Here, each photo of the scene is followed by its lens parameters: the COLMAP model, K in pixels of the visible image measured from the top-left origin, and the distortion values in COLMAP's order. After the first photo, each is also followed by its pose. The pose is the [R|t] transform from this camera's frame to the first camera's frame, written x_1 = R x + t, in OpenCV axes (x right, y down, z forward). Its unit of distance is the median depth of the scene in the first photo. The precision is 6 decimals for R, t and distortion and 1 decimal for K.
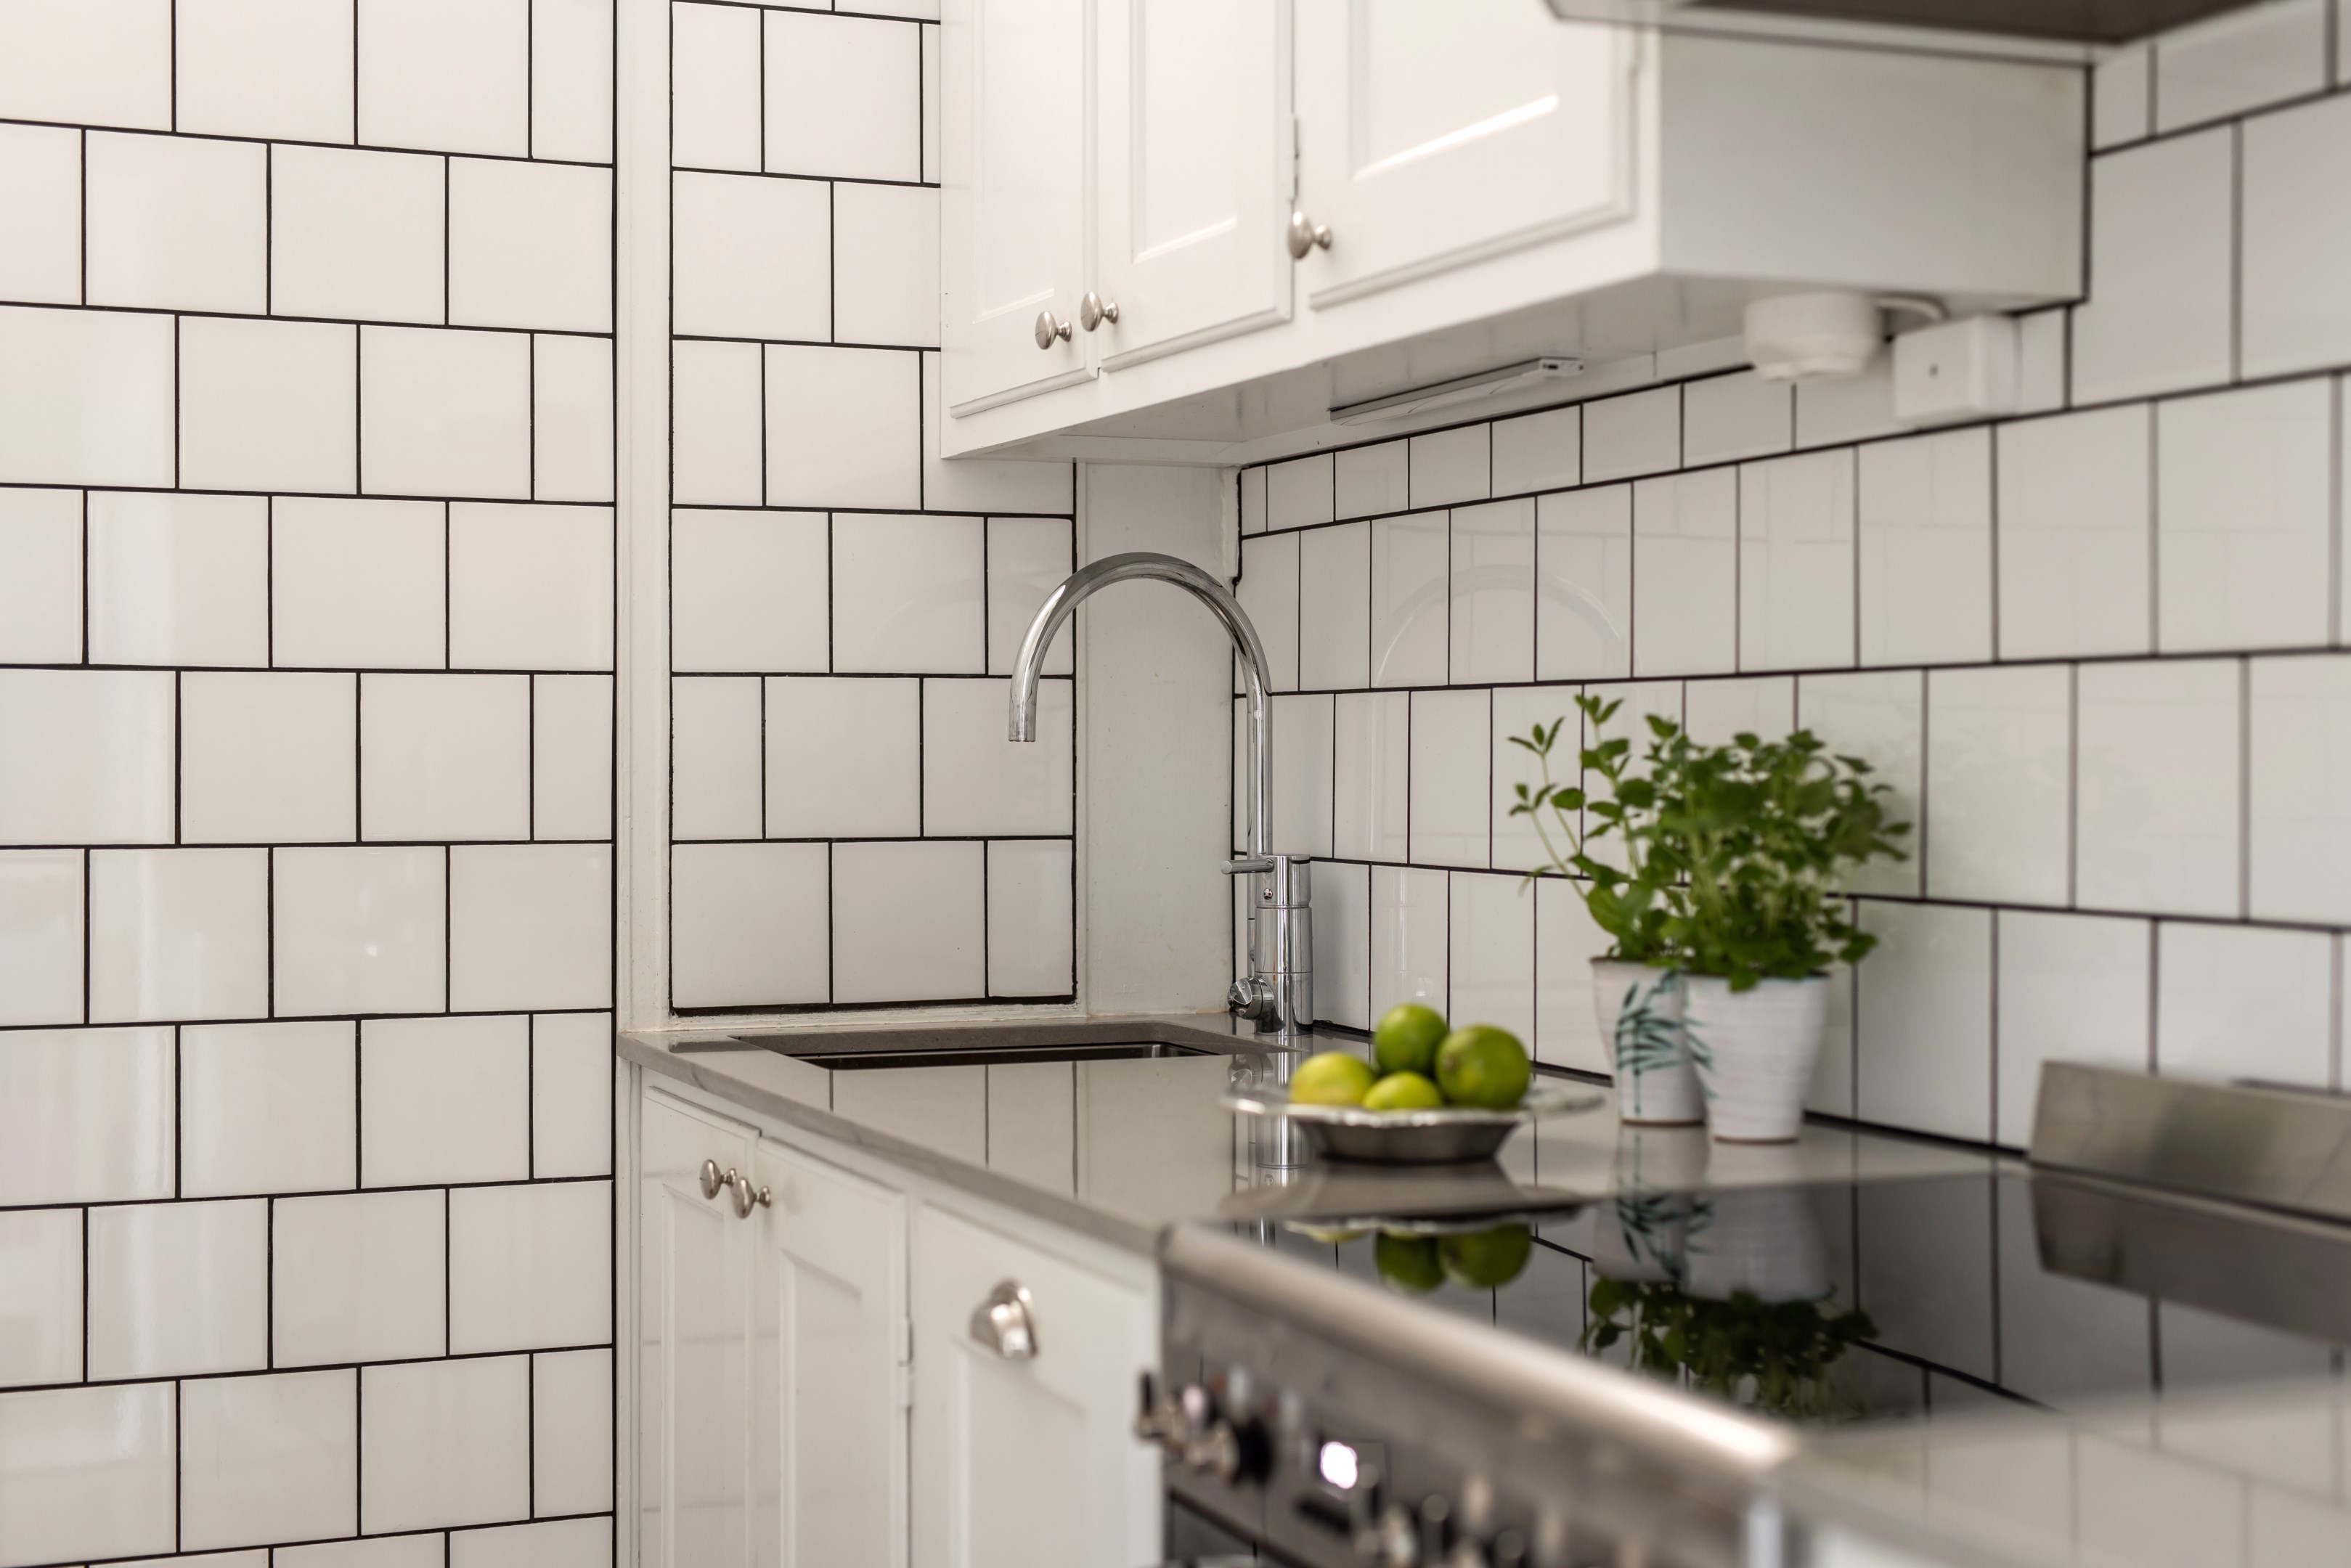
lens RADIAL K [[3298.4, 0, 1198.7], [0, 3298.4, 739.5], [0, 0, 1]] dist [0.009726, -0.010977]
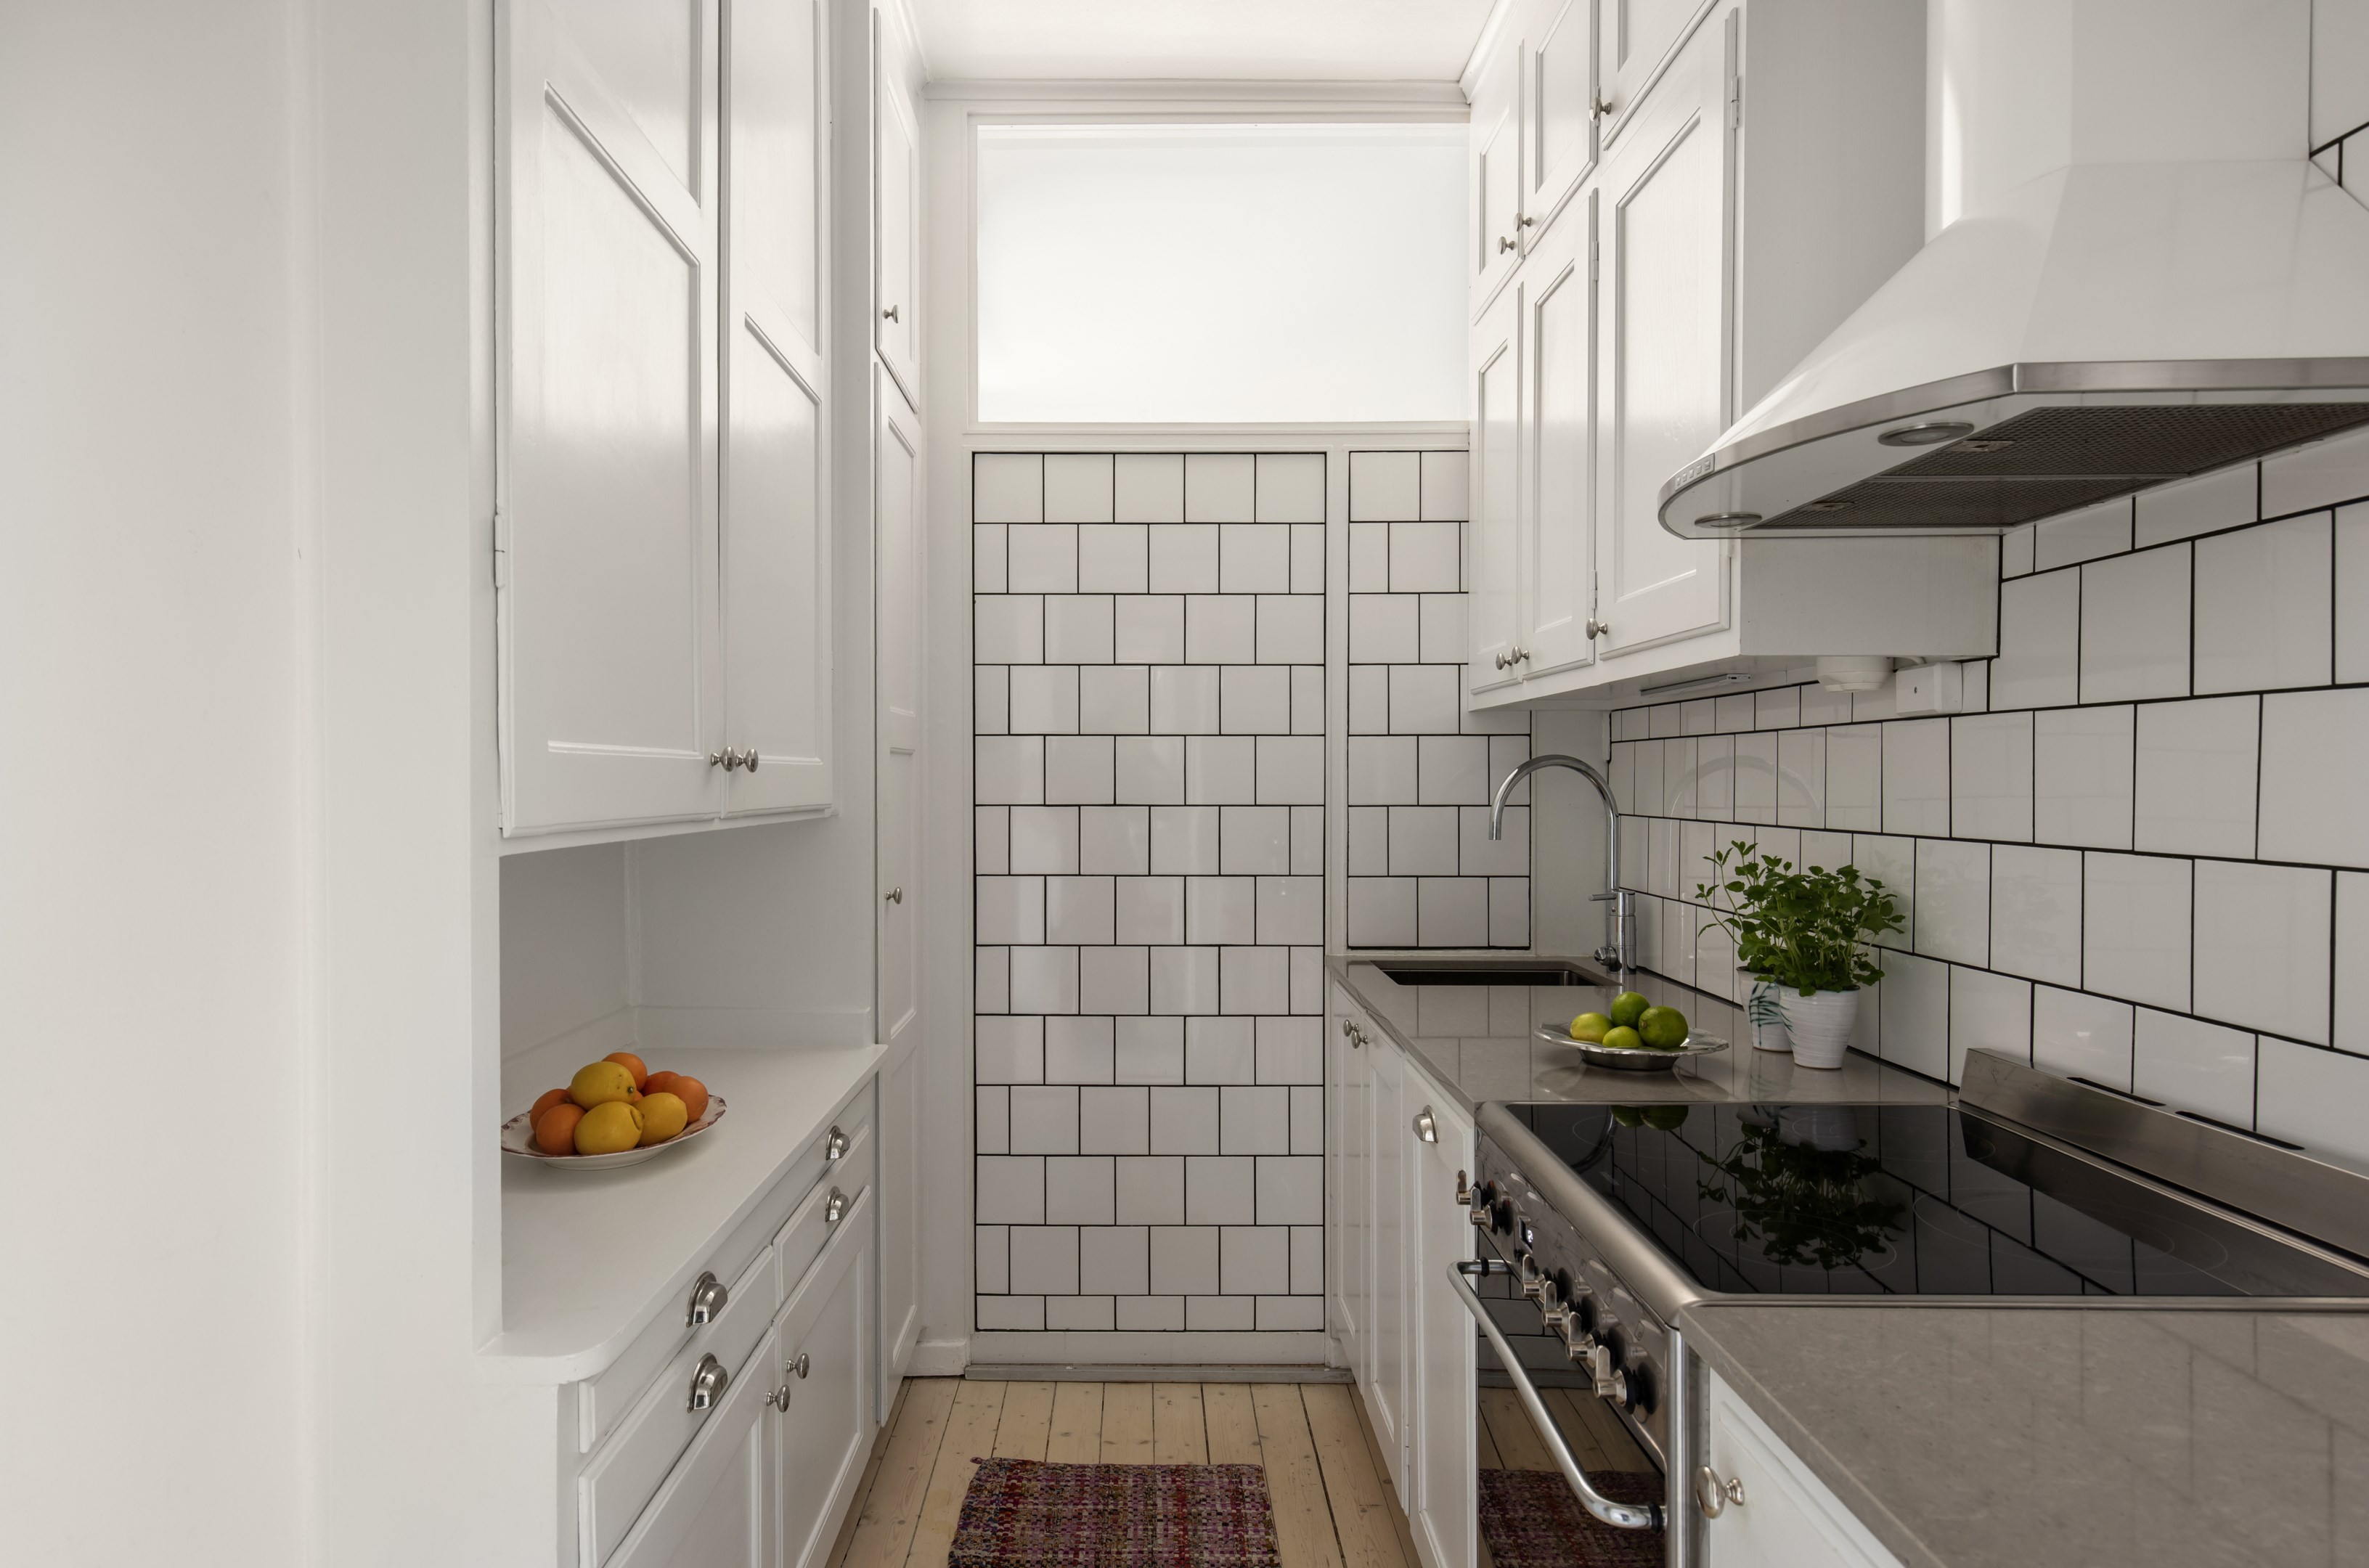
lens RADIAL K [[1338.8, 0, 1114.8], [0, 1338.8, 788.1], [0, 0, 1]] dist [0.013074, -0.001395]
pose [[0.916953, 0.003904, -0.398977, 0.096730], [-0.000713, 0.999967, 0.008146, -0.054793], [0.398995, -0.007185, 0.916925, 0.062604]]
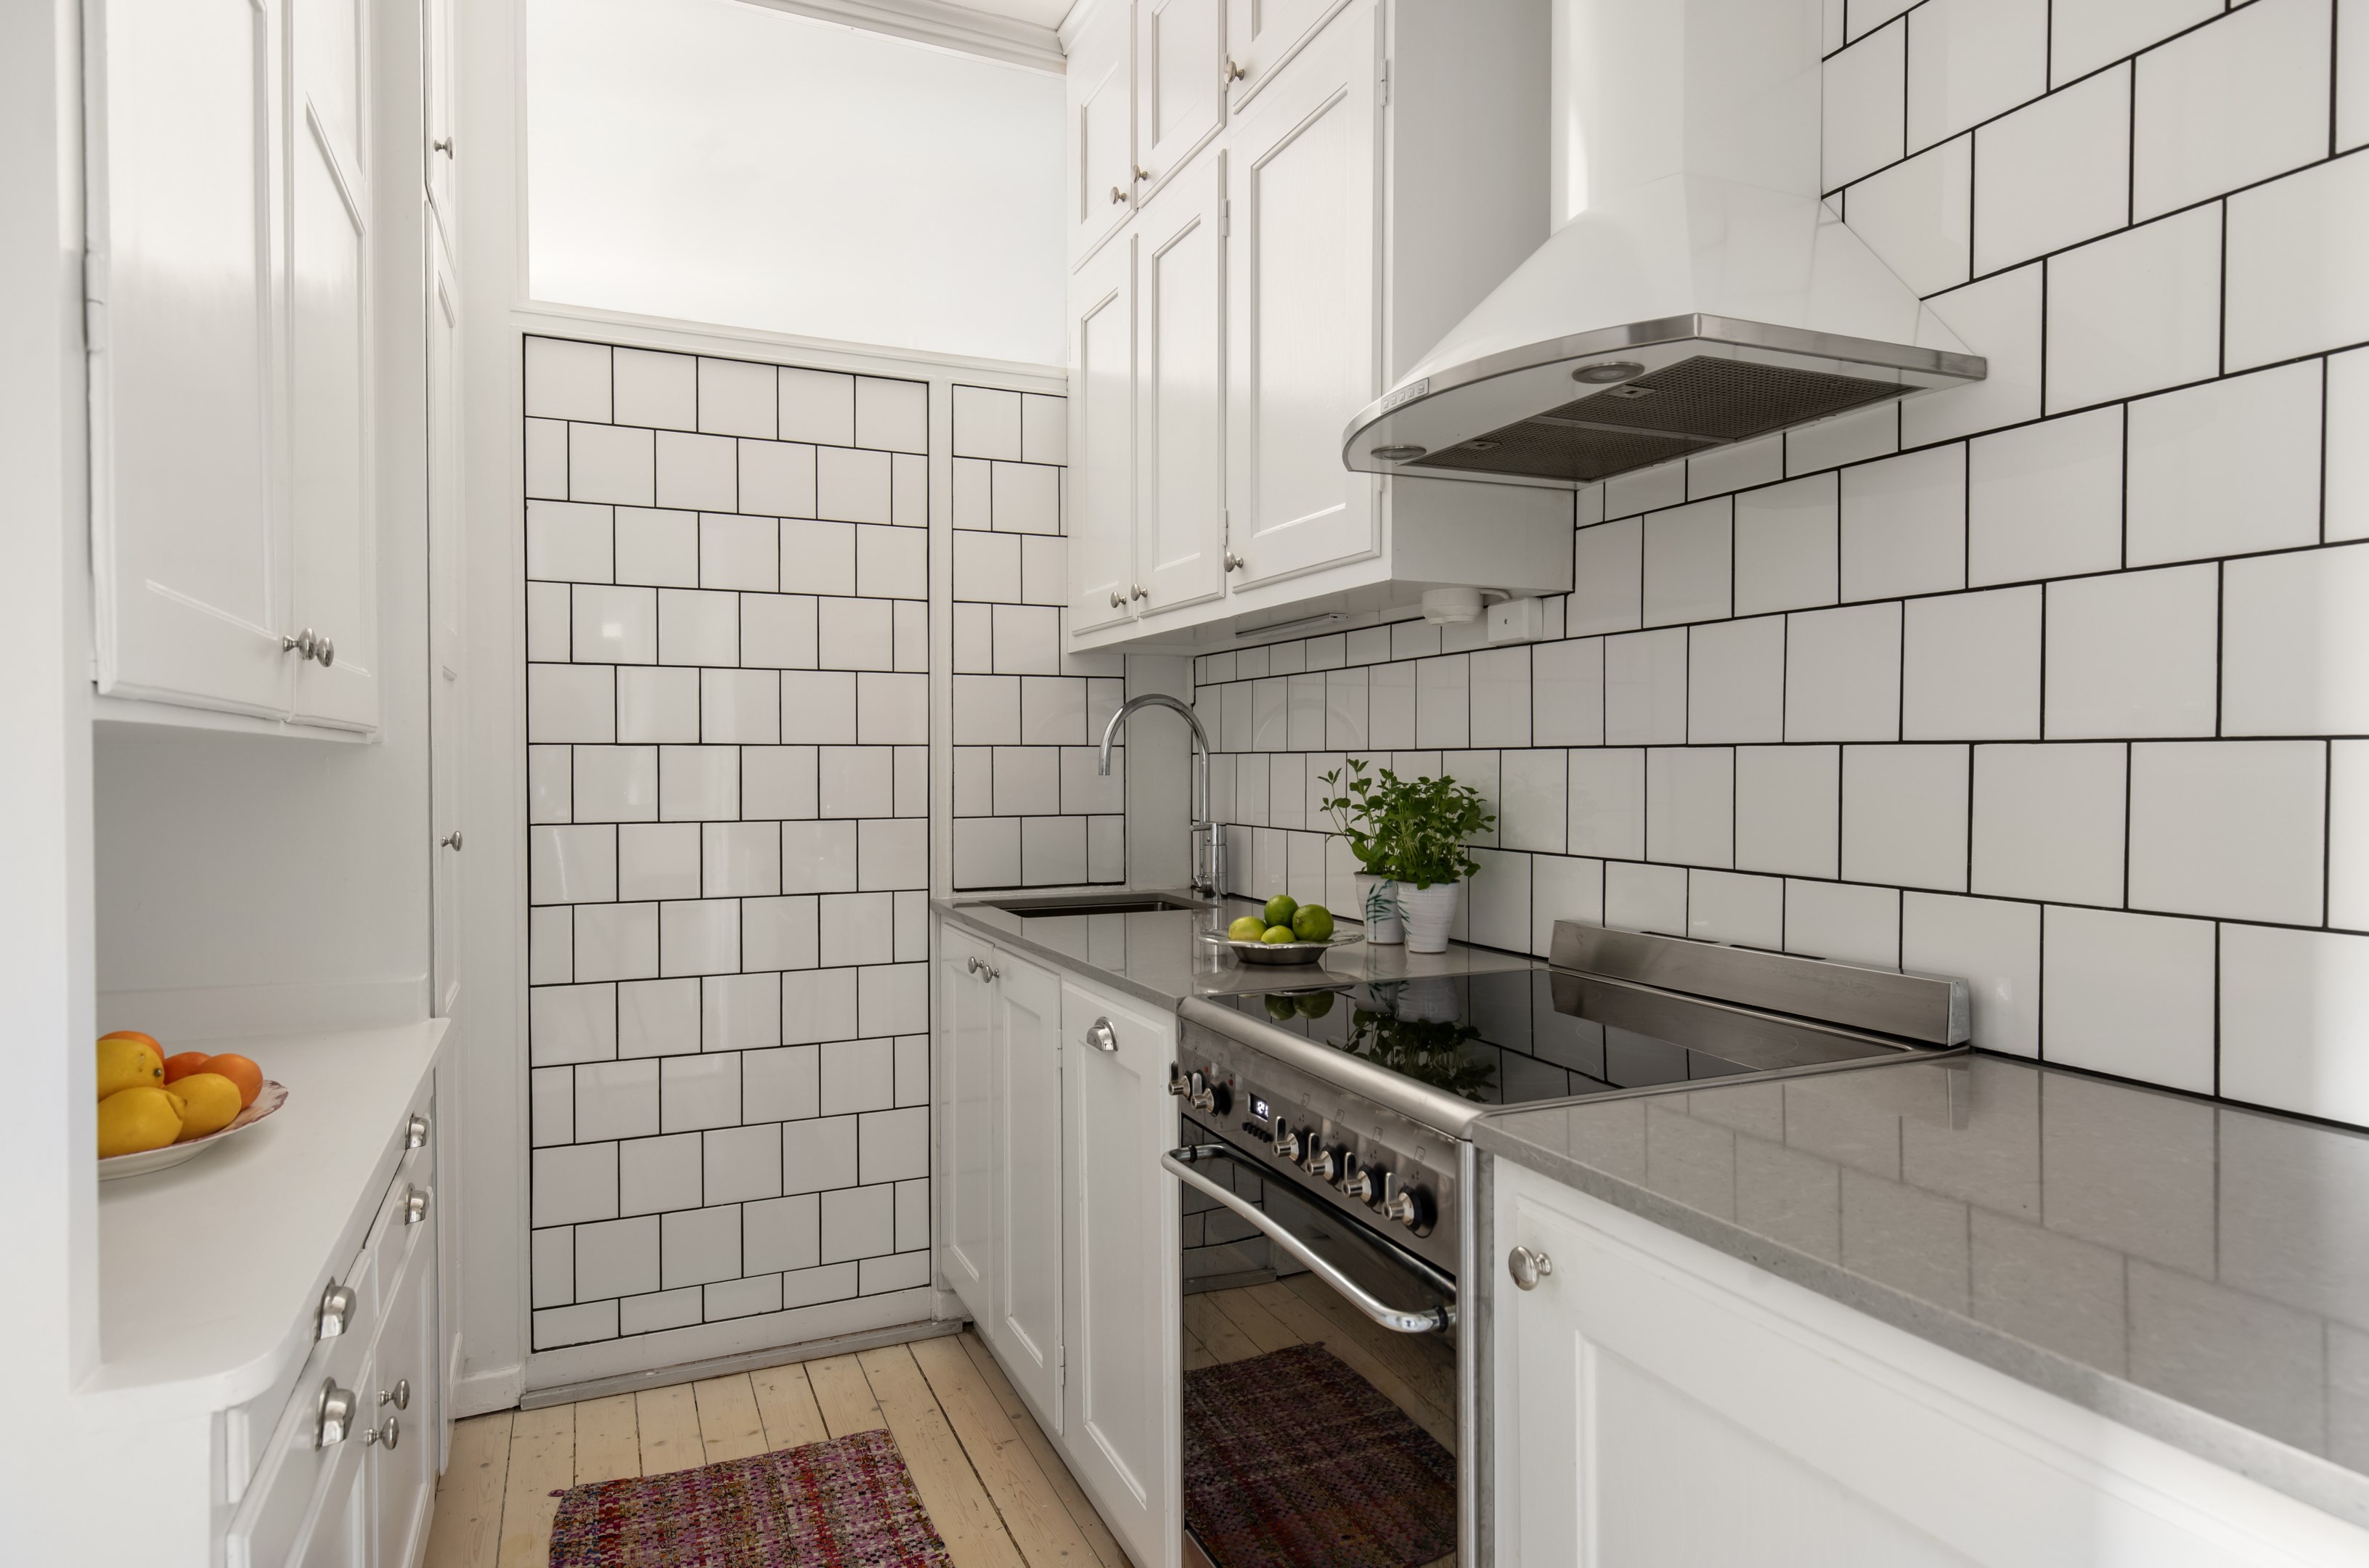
lens RADIAL K [[1358.1, 0, 1189.5], [0, 1358.1, 769.2], [0, 0, 1]] dist [0.017433, -0.000098]
pose [[0.999726, -0.000854, 0.023401, -0.020210], [0.000668, 0.999968, 0.007972, -0.014595], [-0.023407, -0.007954, 0.999694, 0.045717]]
